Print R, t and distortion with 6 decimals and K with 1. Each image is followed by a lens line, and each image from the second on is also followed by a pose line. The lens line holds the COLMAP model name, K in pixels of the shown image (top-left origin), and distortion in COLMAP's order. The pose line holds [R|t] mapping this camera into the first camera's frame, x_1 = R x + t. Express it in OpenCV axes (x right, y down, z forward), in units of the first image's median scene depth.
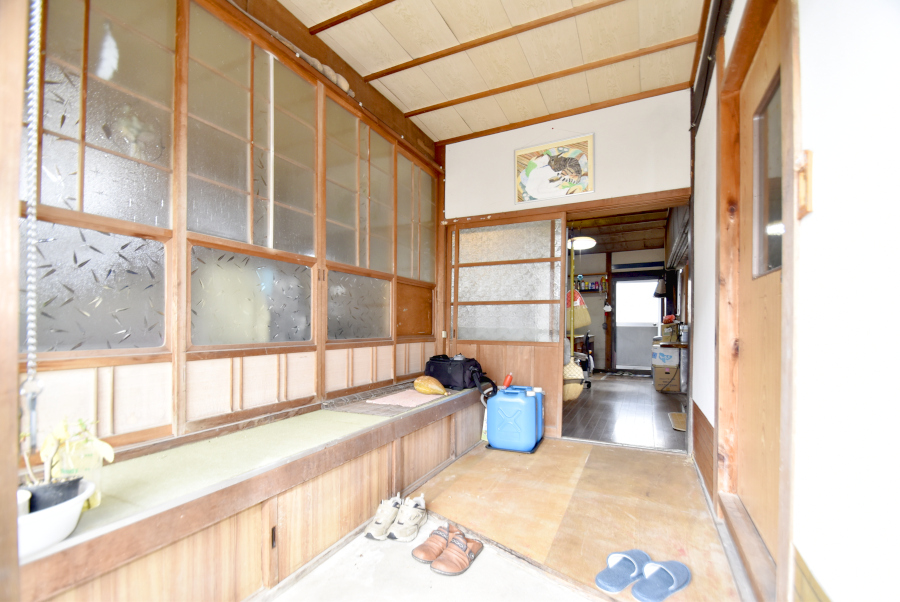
lens RADIAL K [[401.7, 0, 451.0], [0, 401.7, 324.7], [0, 0, 1]] dist [-0.000557, -0.001180]
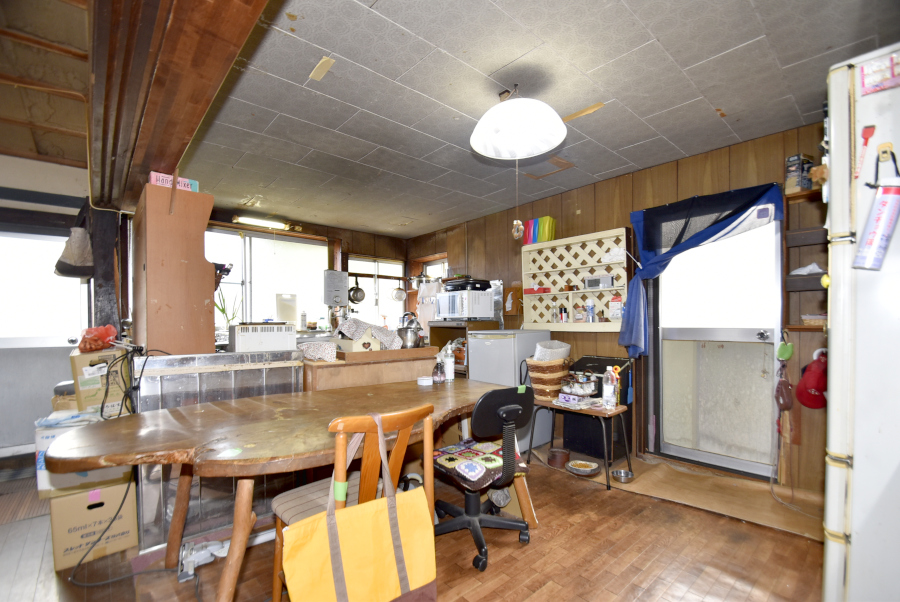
lens RADIAL K [[401.7, 0, 451.0], [0, 401.7, 324.7], [0, 0, 1]] dist [-0.000557, -0.001180]
pose [[0.376899, -0.019560, 0.926048, 0.341772], [0.012087, 0.999796, 0.016198, -0.027667], [-0.926176, 0.005089, 0.377058, 0.596335]]
